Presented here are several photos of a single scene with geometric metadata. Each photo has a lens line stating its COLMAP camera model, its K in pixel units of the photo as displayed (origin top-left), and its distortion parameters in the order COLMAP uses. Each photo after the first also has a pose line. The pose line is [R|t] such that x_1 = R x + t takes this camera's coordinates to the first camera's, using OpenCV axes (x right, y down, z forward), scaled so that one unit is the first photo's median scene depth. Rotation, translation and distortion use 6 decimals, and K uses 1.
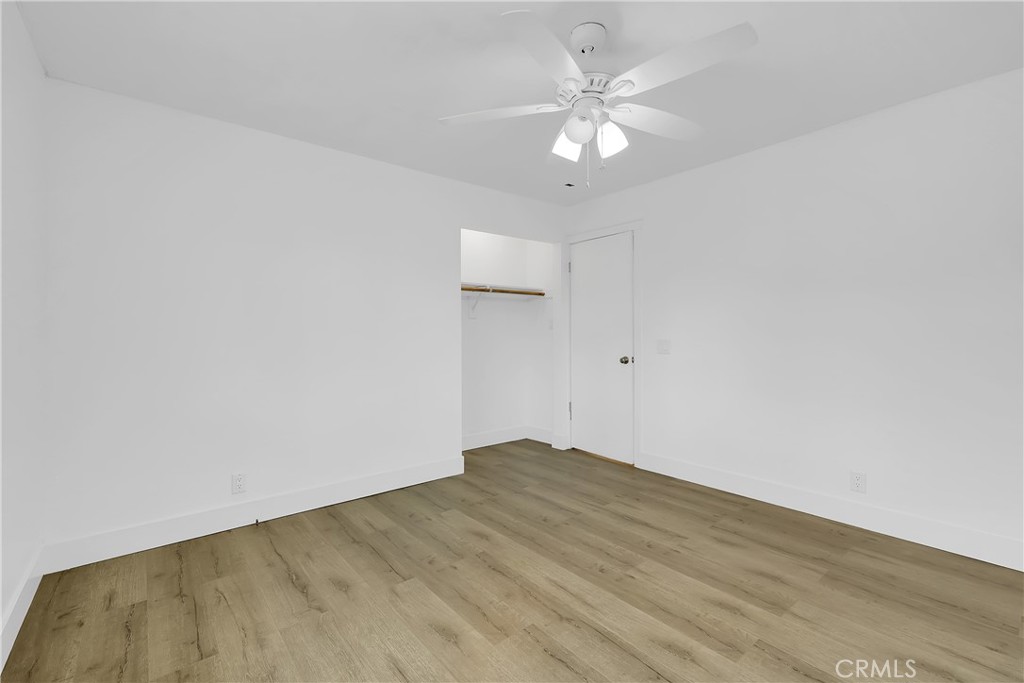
lens RADIAL K [[449.5, 0, 512.0], [0, 449.5, 341.5], [0, 0, 1]] dist [0.000485, 0.000078]
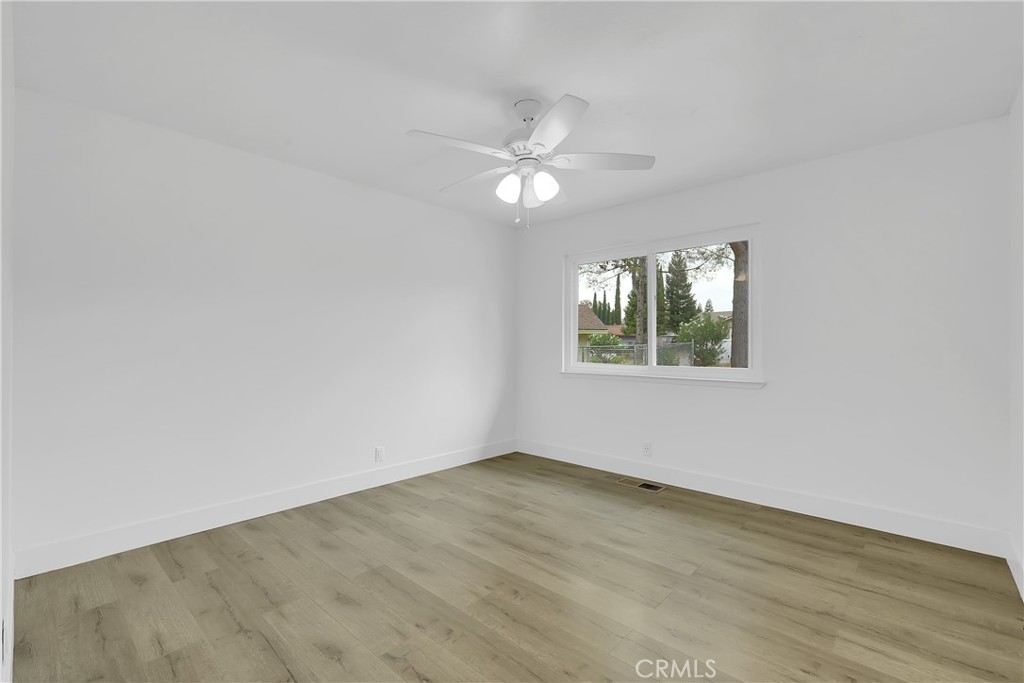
lens RADIAL K [[449.5, 0, 512.0], [0, 449.5, 341.5], [0, 0, 1]] dist [0.000485, 0.000078]
pose [[-0.991133, 0.001081, -0.132871, 0.338544], [-0.000027, 0.999965, 0.008330, -0.036065], [0.132876, 0.008260, -0.991098, 1.963553]]
